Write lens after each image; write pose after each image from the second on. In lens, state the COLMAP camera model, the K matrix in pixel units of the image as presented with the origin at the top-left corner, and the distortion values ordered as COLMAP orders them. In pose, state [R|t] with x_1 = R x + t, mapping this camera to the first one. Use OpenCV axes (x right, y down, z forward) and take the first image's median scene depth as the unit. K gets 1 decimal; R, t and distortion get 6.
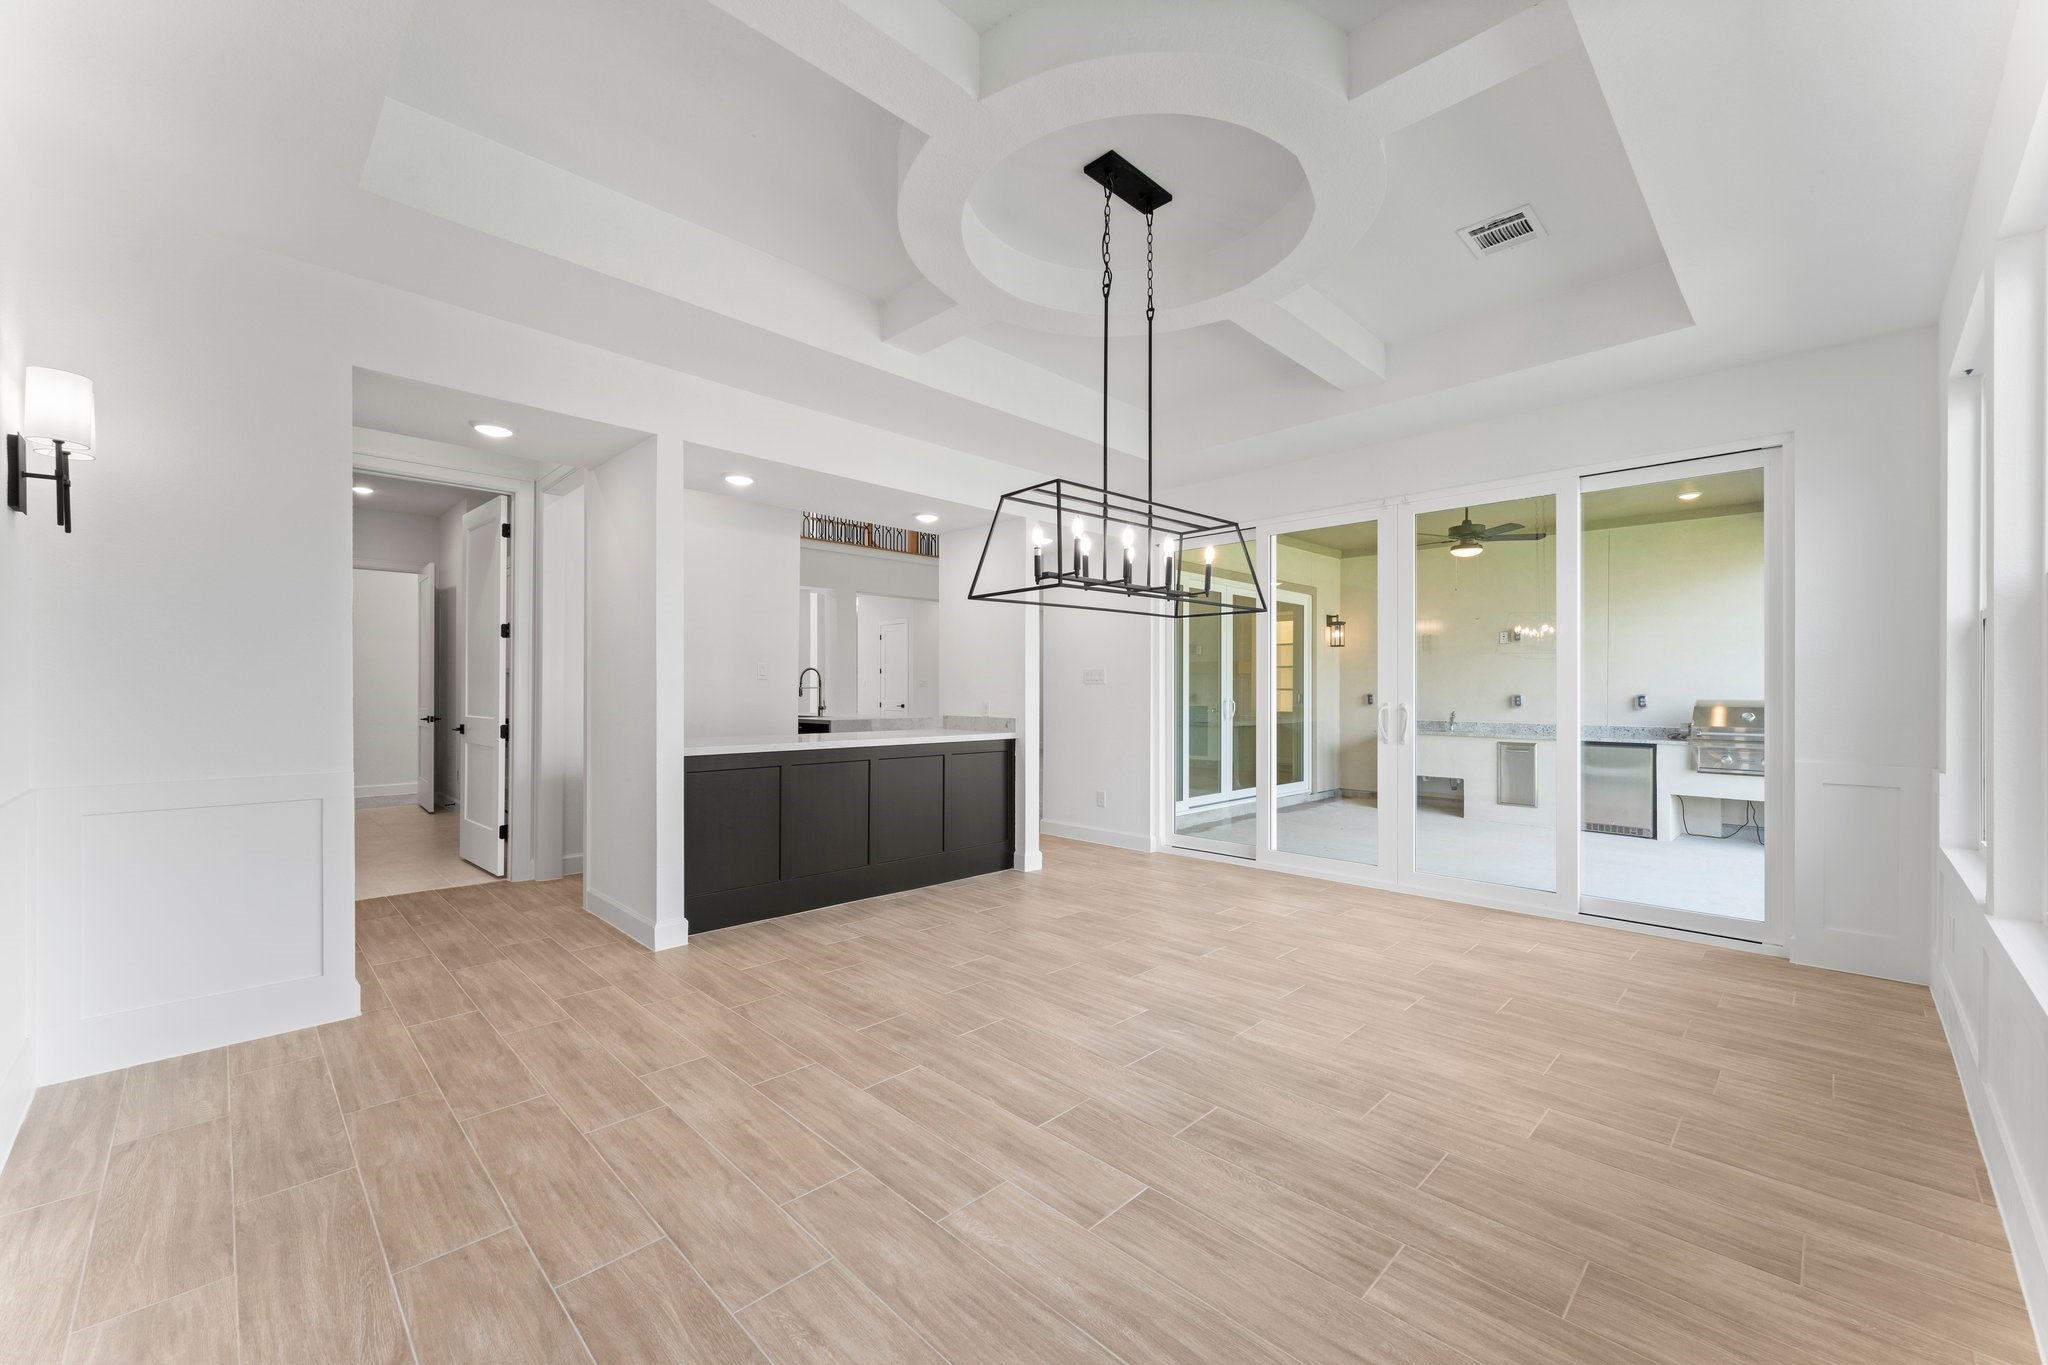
lens RADIAL K [[816.7, 0, 1031.6], [0, 816.7, 690.9], [0, 0, 1]] dist [-0.000976, -0.000106]
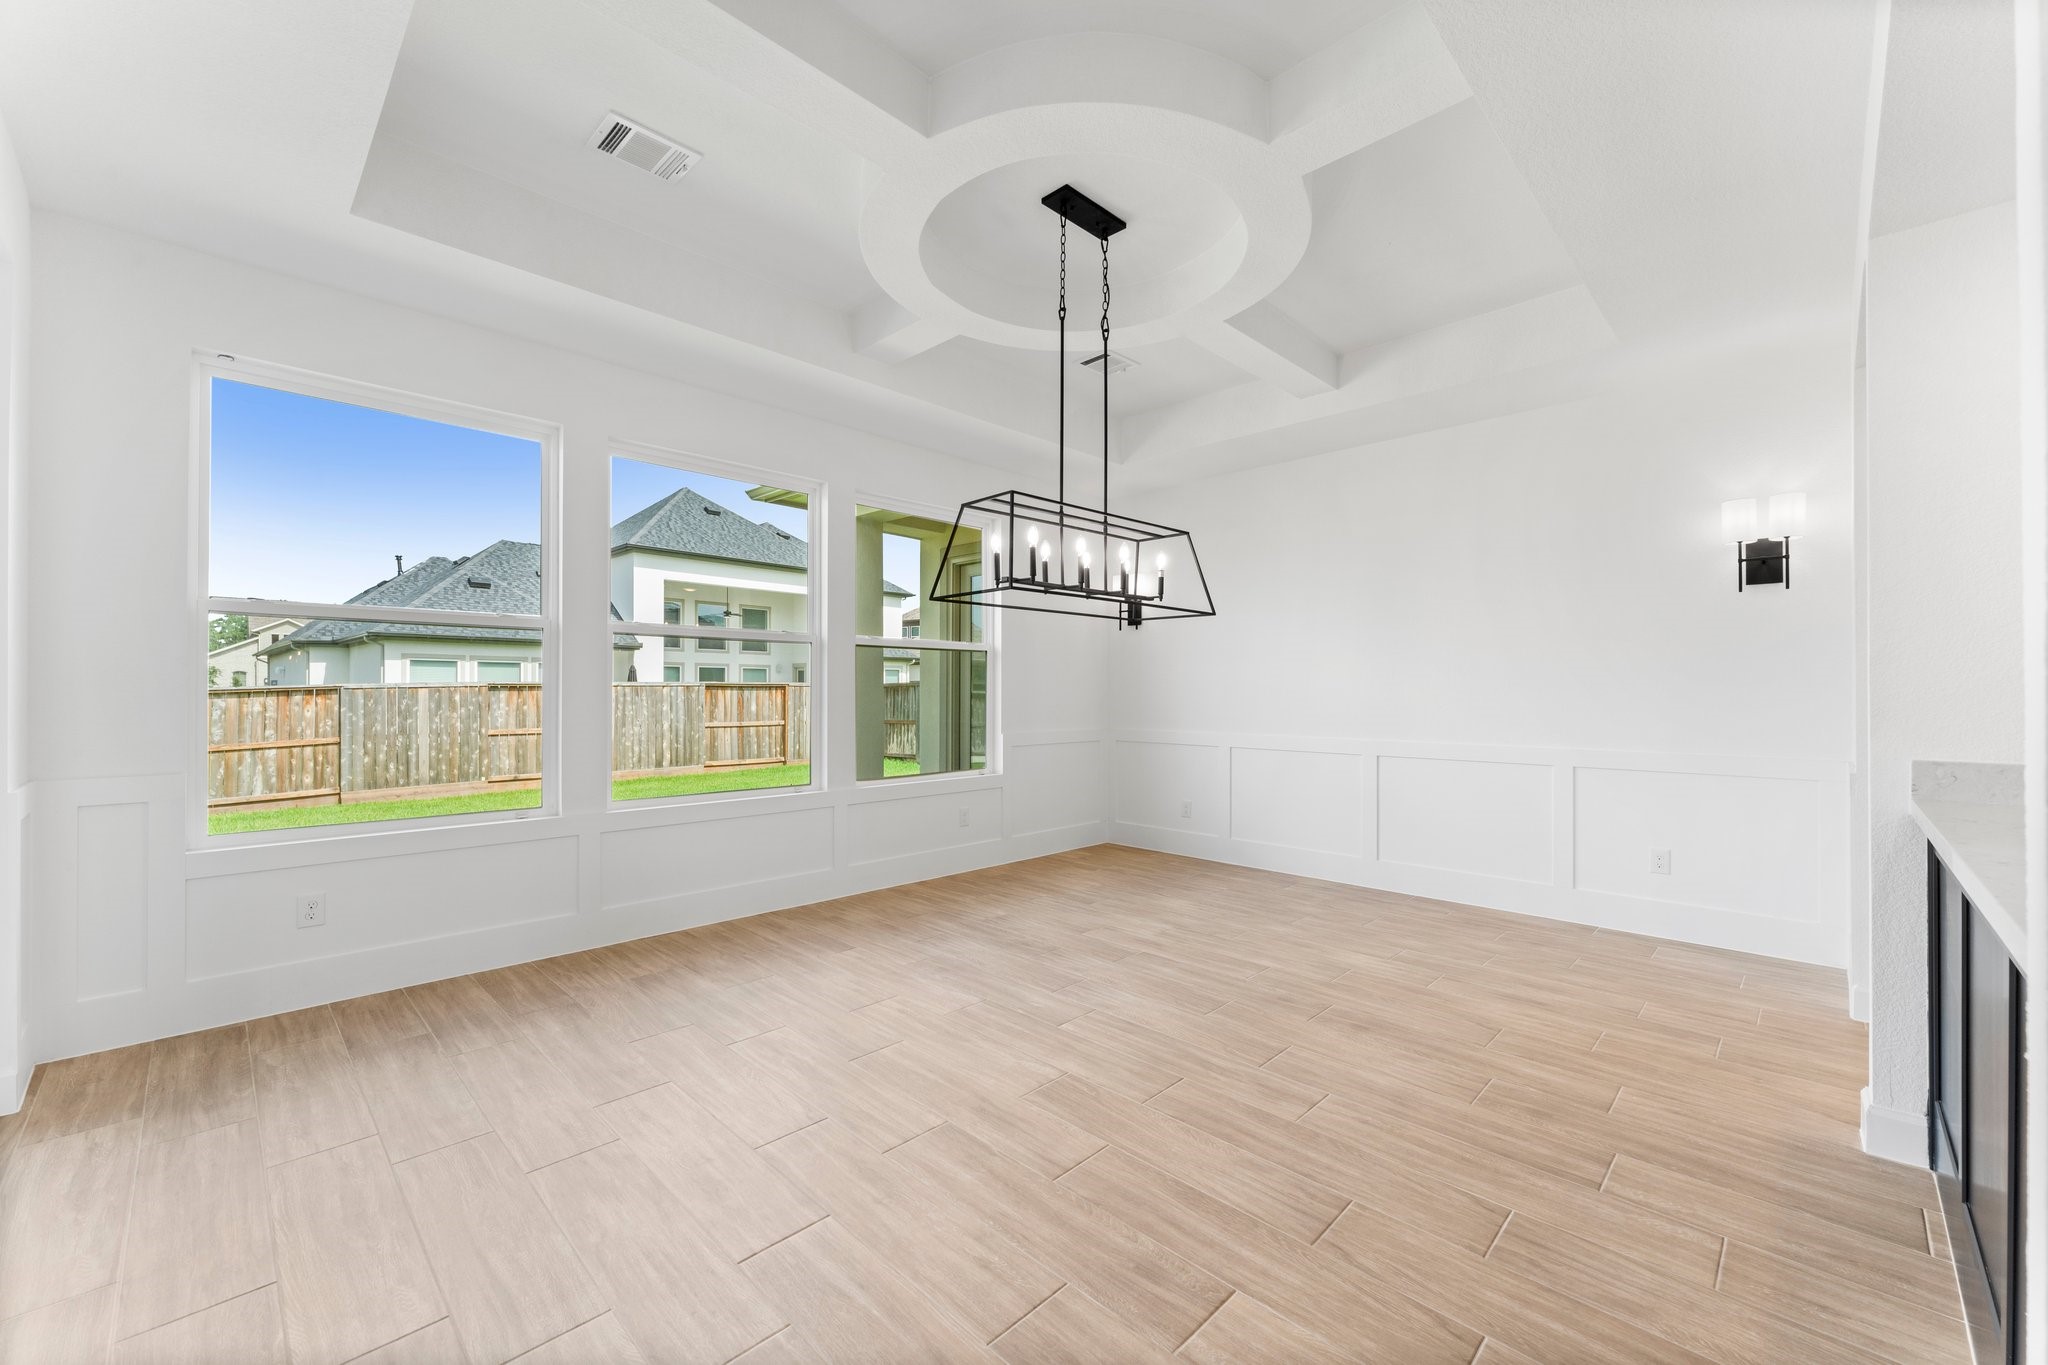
lens RADIAL K [[816.7, 0, 1031.6], [0, 816.7, 690.9], [0, 0, 1]] dist [-0.000976, -0.000106]
pose [[-0.999960, -0.005396, -0.007078, 0.195178], [-0.005369, 0.999978, -0.003816, 0.007654], [0.007098, -0.003778, -0.999968, 2.083404]]
